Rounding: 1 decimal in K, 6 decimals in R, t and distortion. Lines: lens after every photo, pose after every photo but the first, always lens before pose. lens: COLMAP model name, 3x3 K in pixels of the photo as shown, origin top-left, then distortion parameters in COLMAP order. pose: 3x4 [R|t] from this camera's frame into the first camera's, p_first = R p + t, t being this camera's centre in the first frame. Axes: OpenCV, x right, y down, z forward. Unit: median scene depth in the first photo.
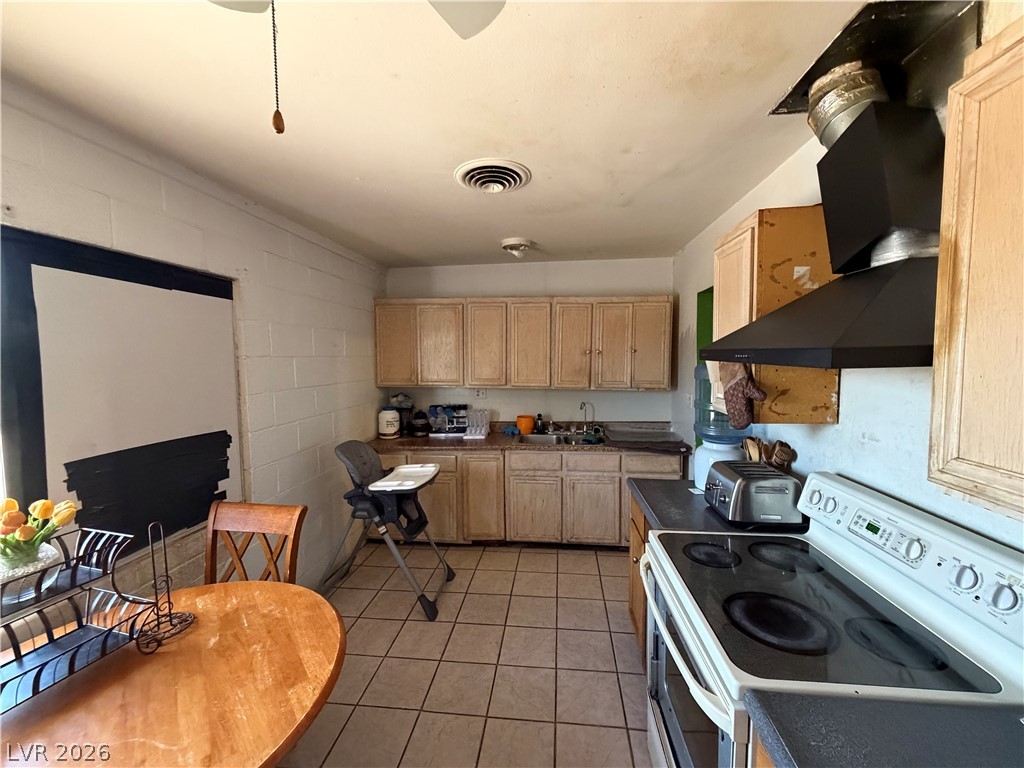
lens RADIAL K [[407.6, 0, 515.4], [0, 407.6, 385.1], [0, 0, 1]] dist [-0.001189, -0.000188]
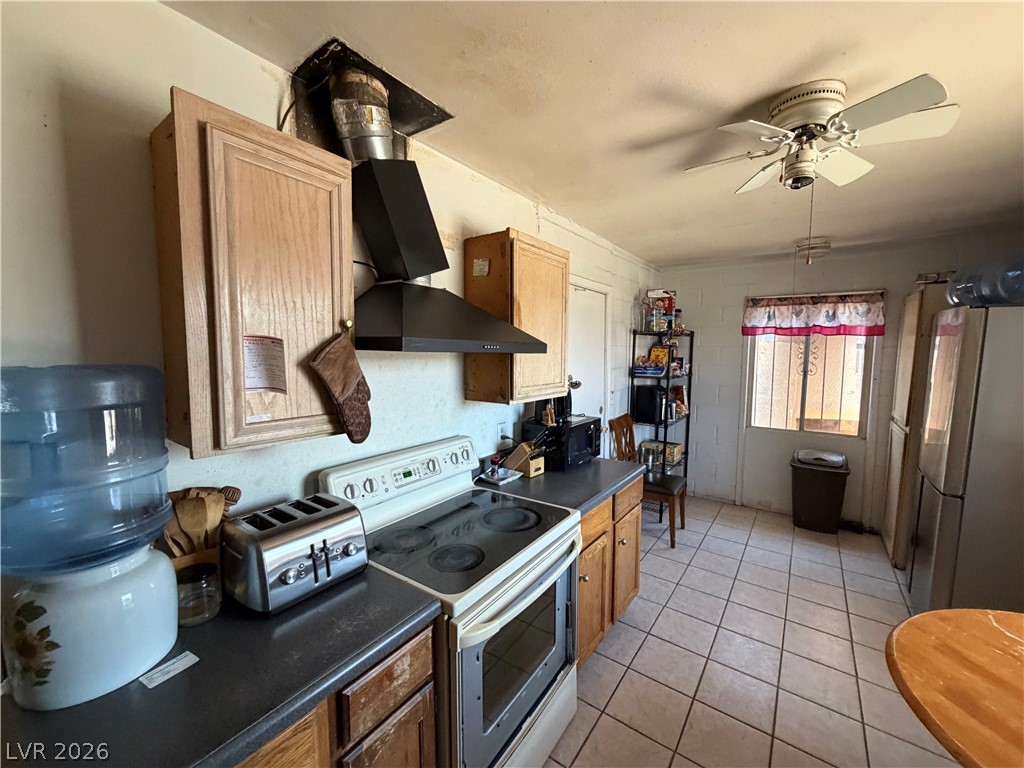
lens RADIAL K [[407.6, 0, 515.4], [0, 407.6, 385.1], [0, 0, 1]] dist [-0.001189, -0.000188]
pose [[-0.864682, -0.043967, 0.500392, -0.101375], [0.031892, 0.989347, 0.142037, -0.122440], [-0.501306, 0.138775, -0.854069, 1.878777]]
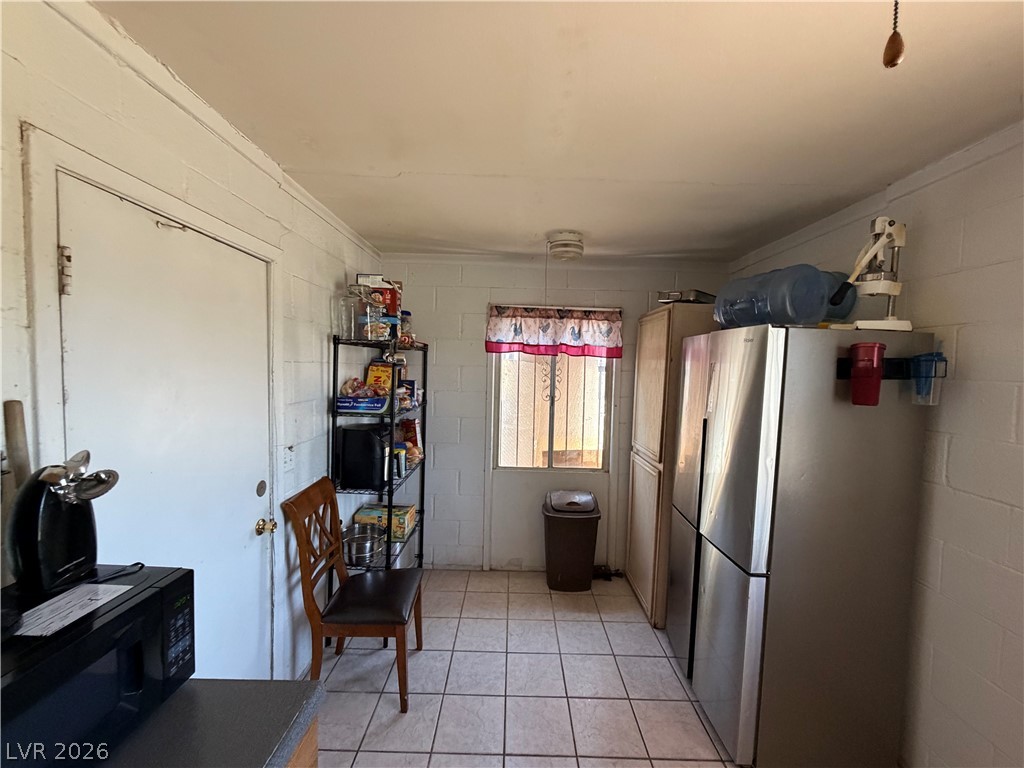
lens RADIAL K [[407.6, 0, 515.4], [0, 407.6, 385.1], [0, 0, 1]] dist [-0.001189, -0.000188]
pose [[-0.994415, -0.018212, -0.103962, -0.028777], [-0.029686, 0.993497, 0.109920, -0.100930], [0.101284, 0.112392, -0.988489, 1.326909]]
